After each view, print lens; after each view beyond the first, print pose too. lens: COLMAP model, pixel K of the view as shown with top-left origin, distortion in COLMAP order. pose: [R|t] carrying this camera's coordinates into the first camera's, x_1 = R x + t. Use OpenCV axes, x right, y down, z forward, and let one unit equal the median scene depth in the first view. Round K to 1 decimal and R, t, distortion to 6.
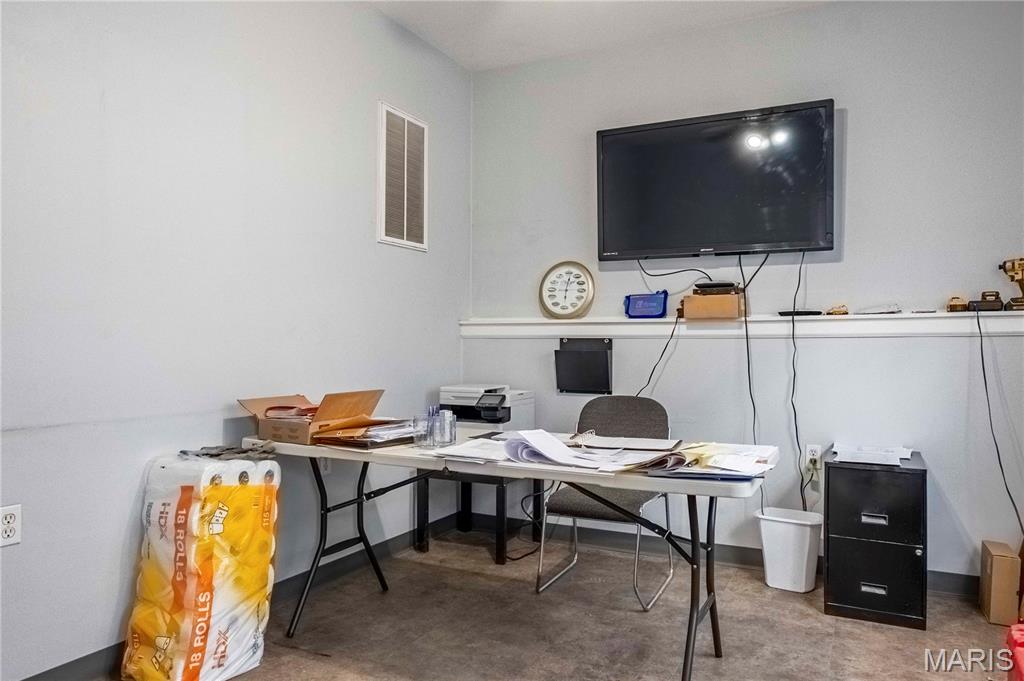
lens RADIAL K [[698.8, 0, 514.9], [0, 698.8, 344.3], [0, 0, 1]] dist [0.001570, -0.001197]
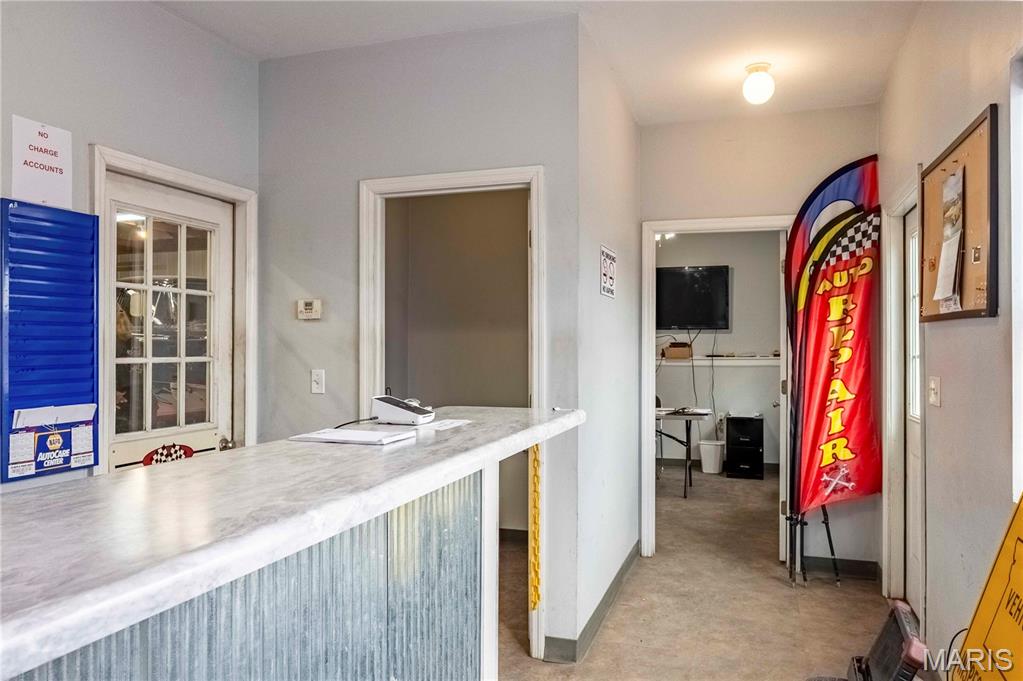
lens RADIAL K [[698.1, 0, 514.4], [0, 698.1, 344.3], [0, 0, 1]] dist [0.001570, -0.001197]
pose [[0.991133, -0.003527, 0.132825, -0.560380], [0.004211, 0.999979, -0.004872, -0.076333], [-0.132805, 0.005388, 0.991128, -1.207912]]
